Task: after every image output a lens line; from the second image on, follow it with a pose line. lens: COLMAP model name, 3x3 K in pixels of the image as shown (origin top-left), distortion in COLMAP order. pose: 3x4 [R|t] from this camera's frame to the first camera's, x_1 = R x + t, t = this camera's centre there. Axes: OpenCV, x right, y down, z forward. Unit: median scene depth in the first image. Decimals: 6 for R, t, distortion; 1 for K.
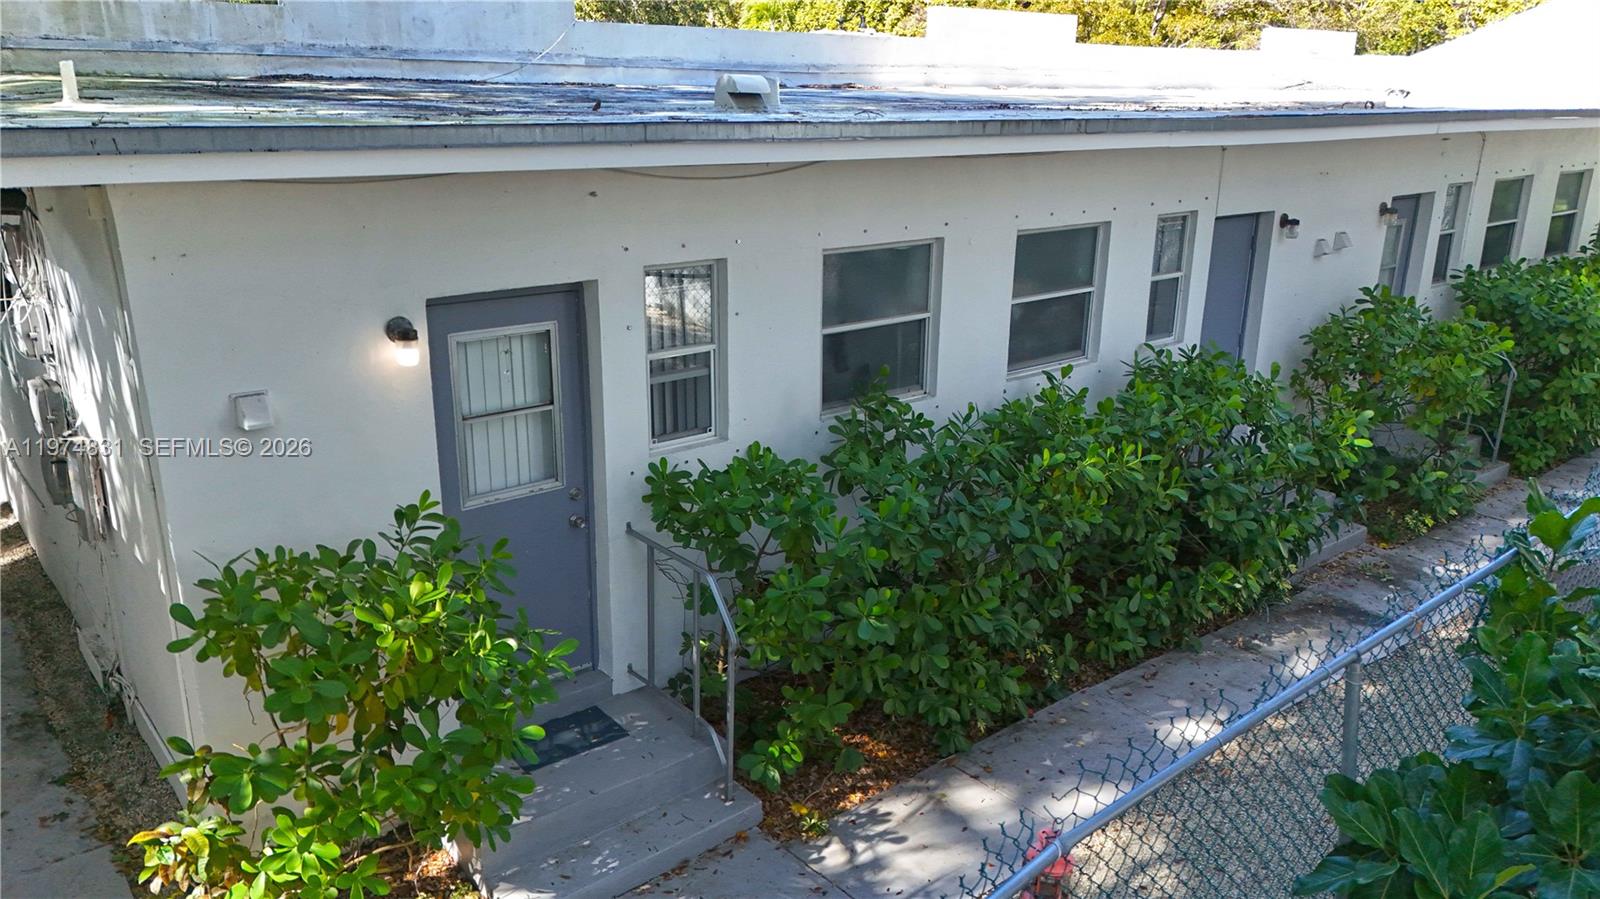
lens RADIAL K [[1177.5, 0, 801.4], [0, 1177.5, 455.3], [0, 0, 1]] dist [0.049130, -0.042162]
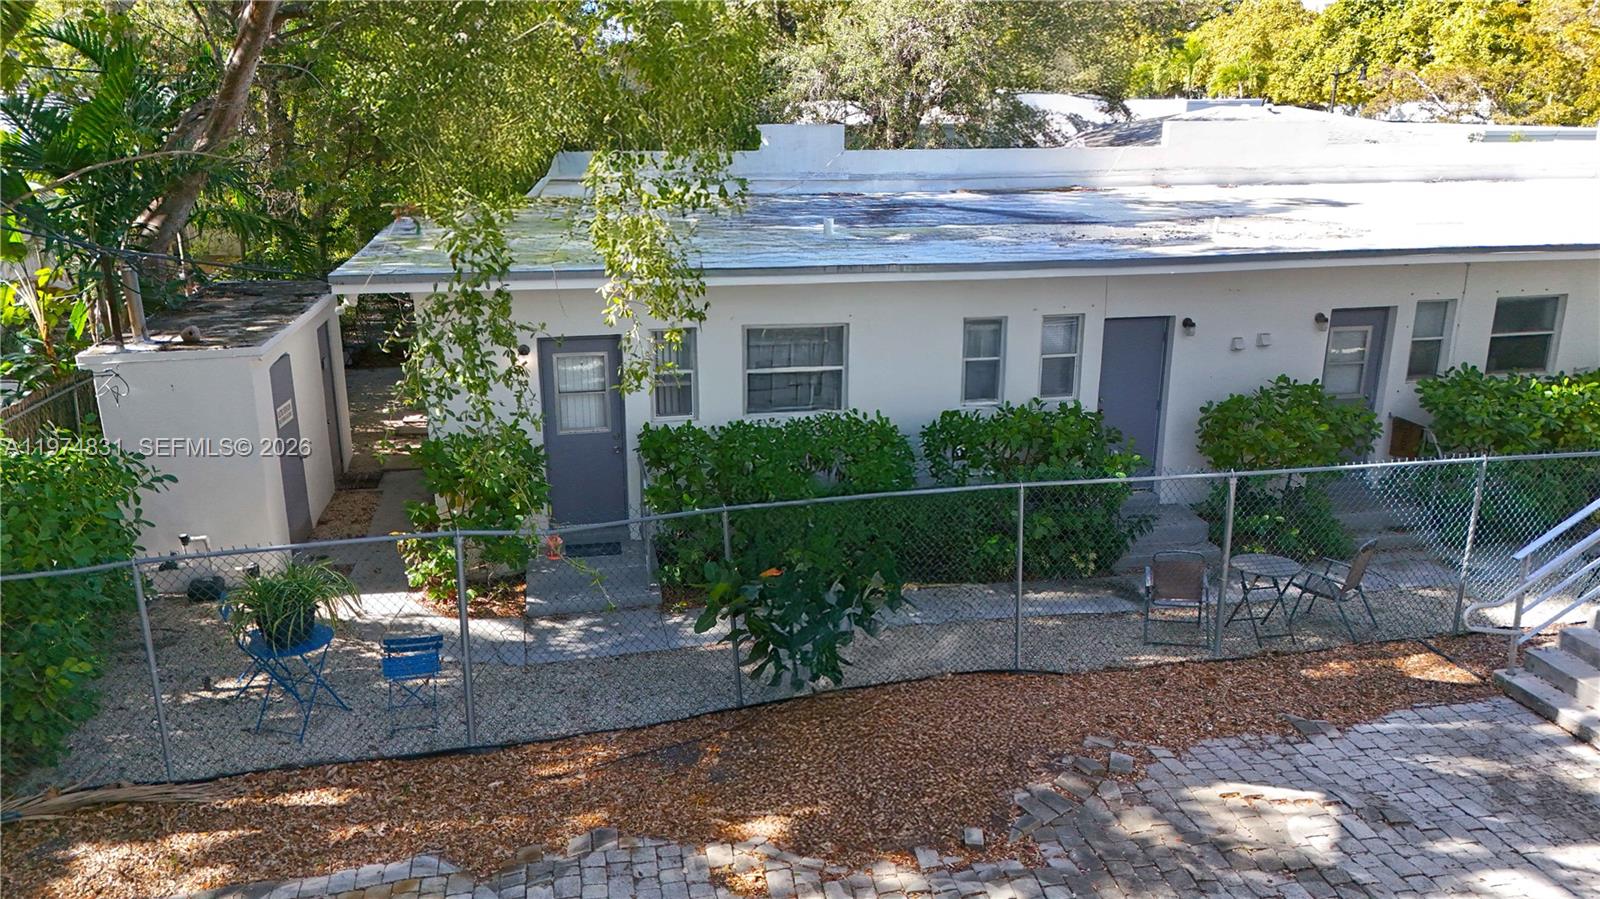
lens RADIAL K [[1177.5, 0, 800.1], [0, 1177.5, 452.2], [0, 0, 1]] dist [0.049130, -0.042162]
pose [[0.885354, 0.120348, -0.449070, 0.913524], [-0.130766, 0.991382, 0.007875, 0.002649], [0.446148, 0.051750, 0.893462, -0.623456]]
